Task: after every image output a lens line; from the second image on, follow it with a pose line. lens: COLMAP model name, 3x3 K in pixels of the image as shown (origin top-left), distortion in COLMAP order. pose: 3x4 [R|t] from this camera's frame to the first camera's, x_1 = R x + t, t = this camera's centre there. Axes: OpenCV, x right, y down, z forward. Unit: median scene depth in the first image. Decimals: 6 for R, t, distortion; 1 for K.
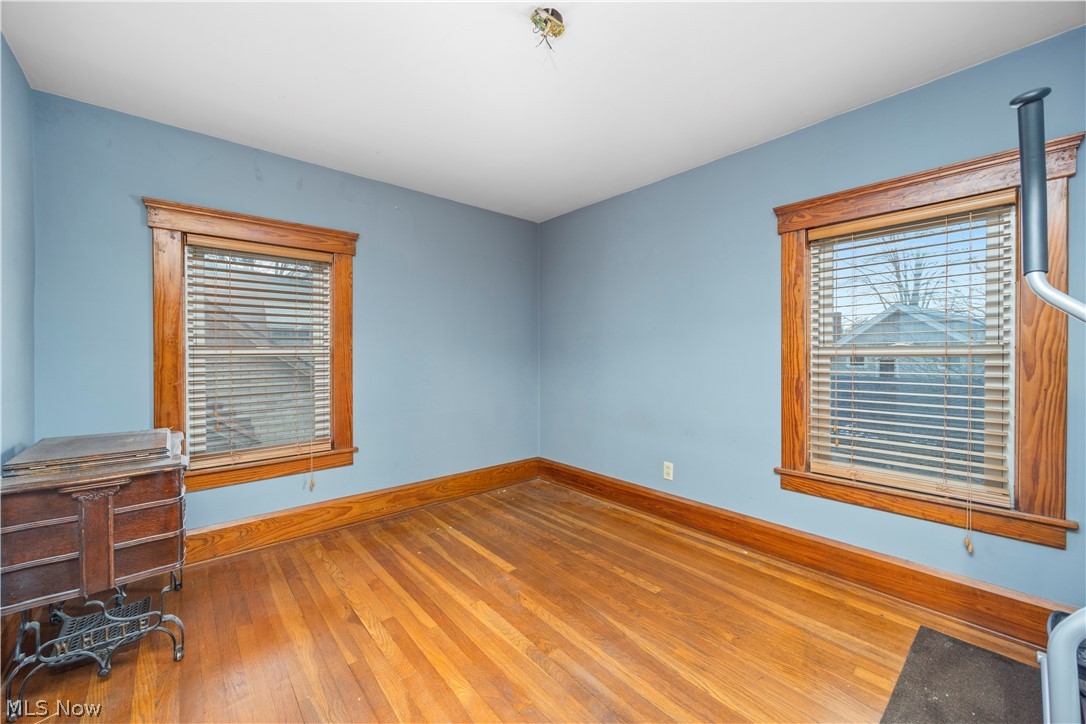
lens RADIAL K [[414.8, 0, 539.4], [0, 414.8, 356.0], [0, 0, 1]] dist [0.001123, 0.000140]
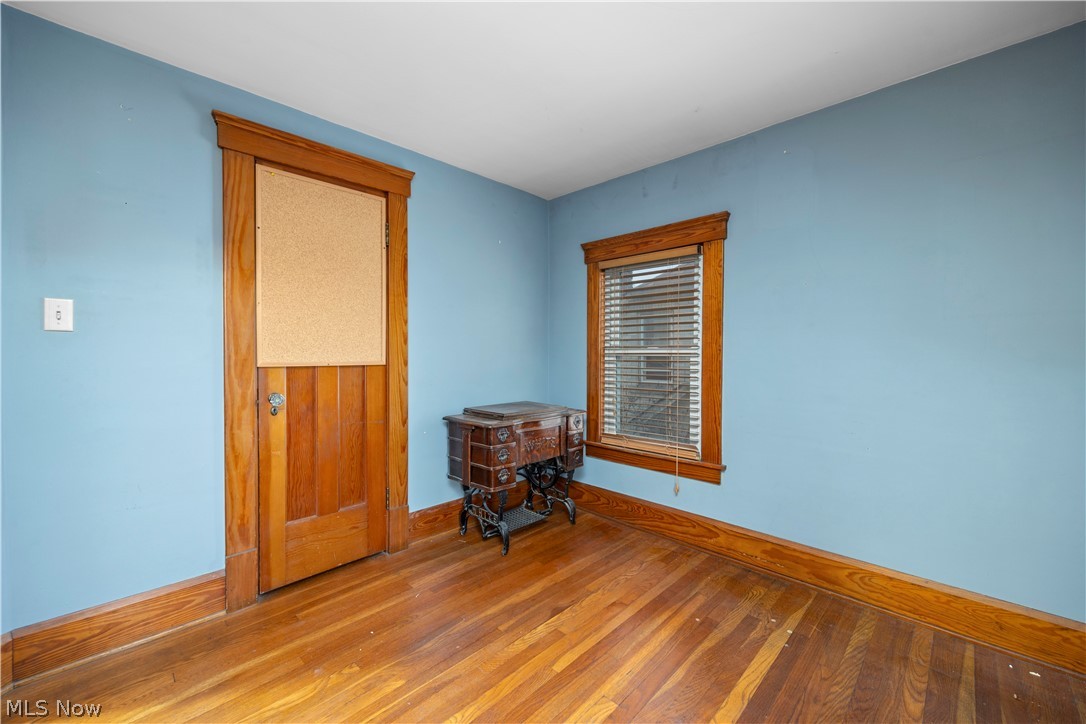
lens RADIAL K [[433.7, 0, 543.4], [0, 433.7, 354.8], [0, 0, 1]] dist [0.001195, -0.000195]
pose [[0.084443, 0.013079, -0.996342, 0.428257], [-0.008352, 0.999888, 0.012418, -0.014364], [0.996393, 0.007273, 0.084543, 0.595072]]
